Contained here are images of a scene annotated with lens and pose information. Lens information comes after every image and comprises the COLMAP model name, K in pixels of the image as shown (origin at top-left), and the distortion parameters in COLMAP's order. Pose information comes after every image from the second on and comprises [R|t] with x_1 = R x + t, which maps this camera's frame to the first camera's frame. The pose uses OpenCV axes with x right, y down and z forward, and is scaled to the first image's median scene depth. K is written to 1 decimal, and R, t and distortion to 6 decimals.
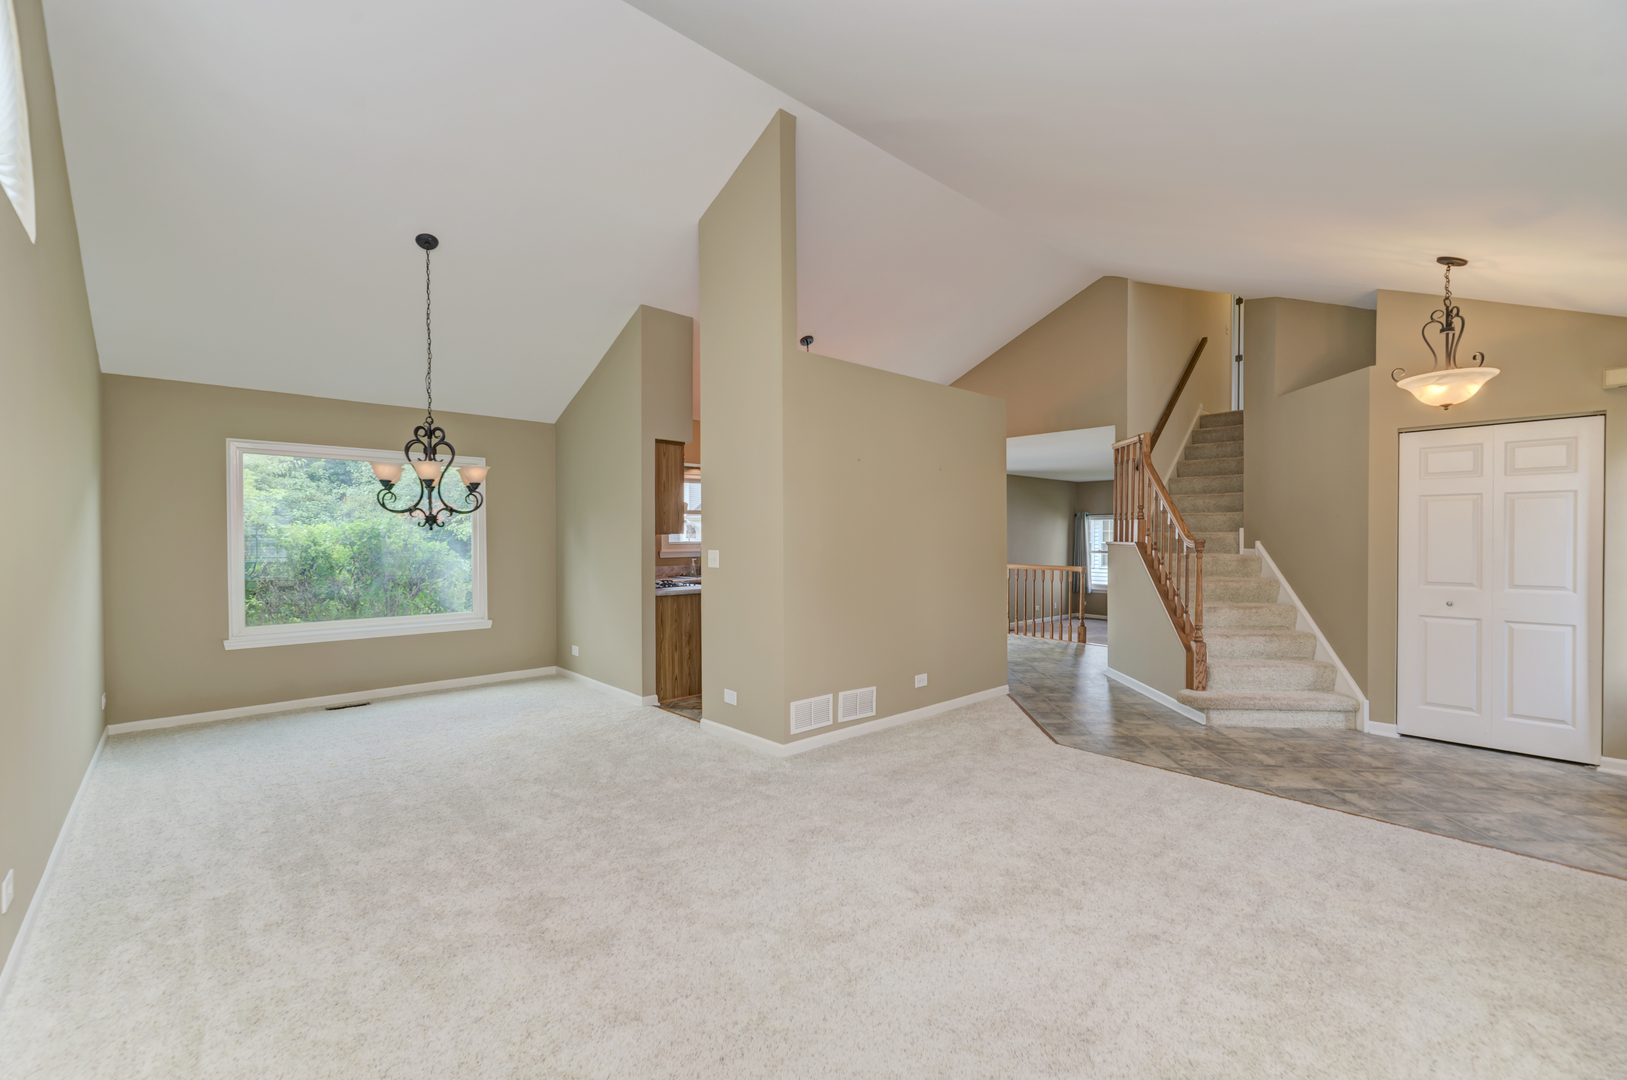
lens RADIAL K [[690.9, 0, 816.0], [0, 690.9, 547.1], [0, 0, 1]] dist [0.008207, -0.002096]
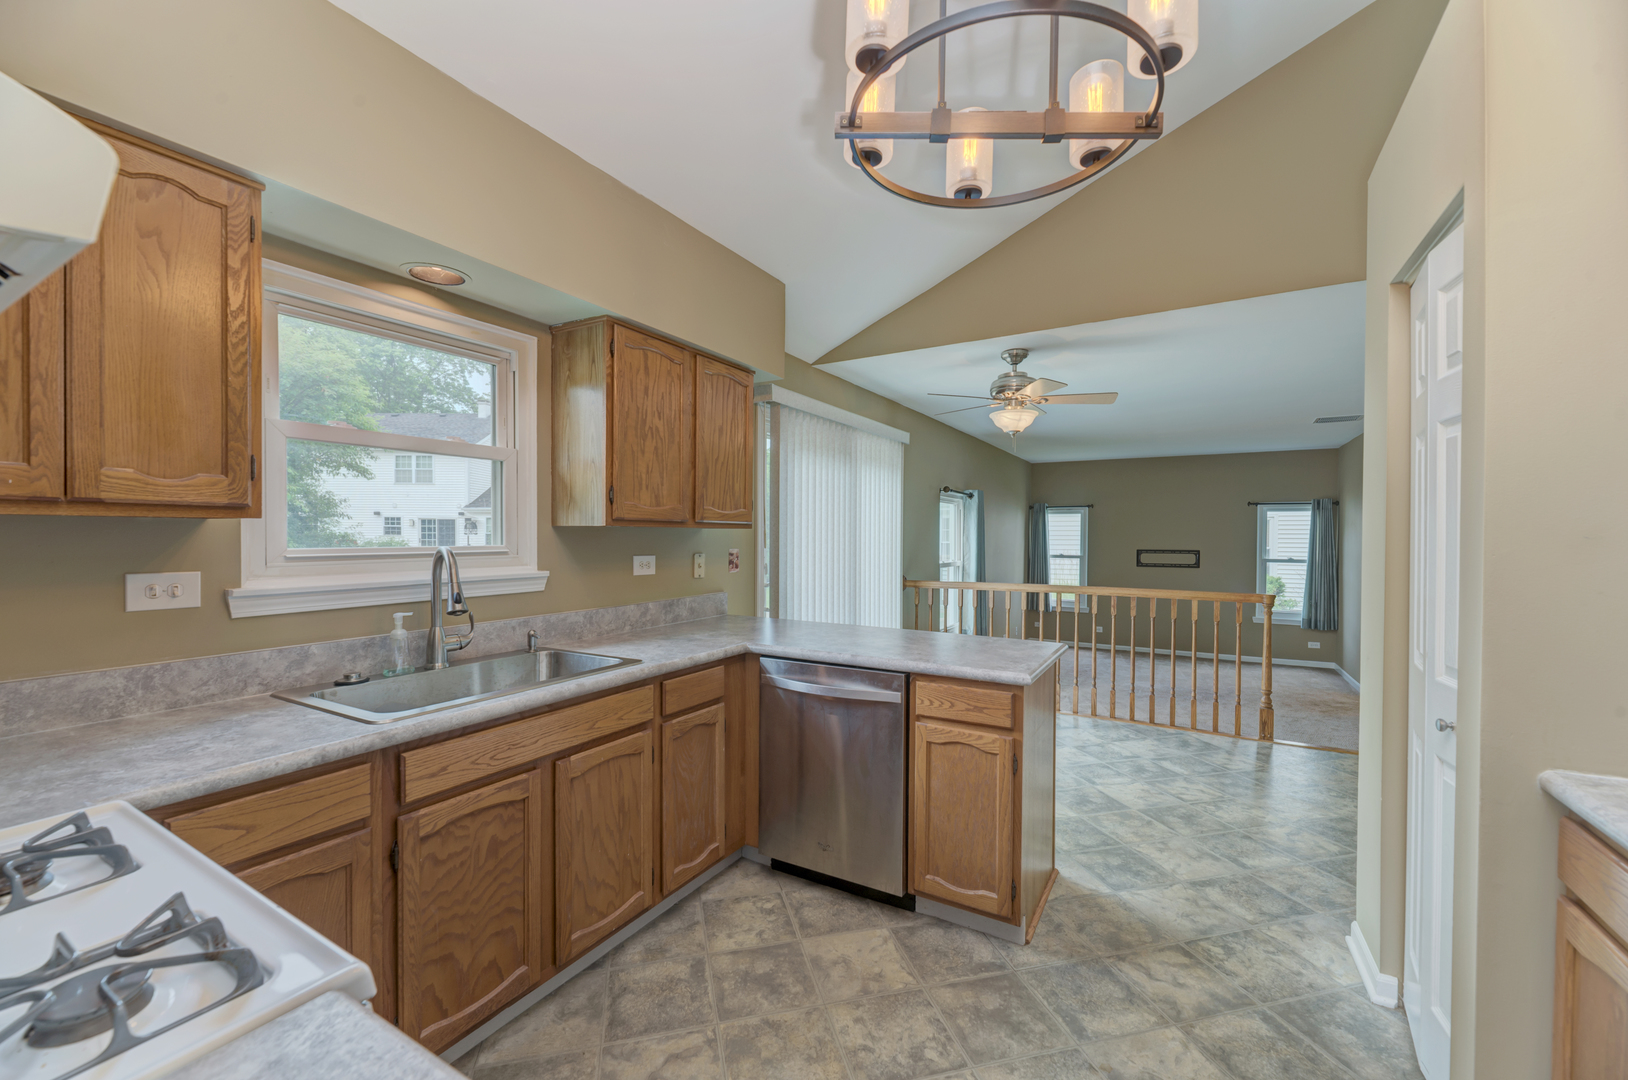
lens RADIAL K [[650.4, 0, 811.4], [0, 650.4, 543.8], [0, 0, 1]] dist [0.002336, -0.000240]
pose [[0.953824, 0.002323, 0.300358, -0.131374], [-0.002289, 0.999997, -0.000466, -0.013763], [-0.300359, -0.000243, 0.953826, 0.949916]]
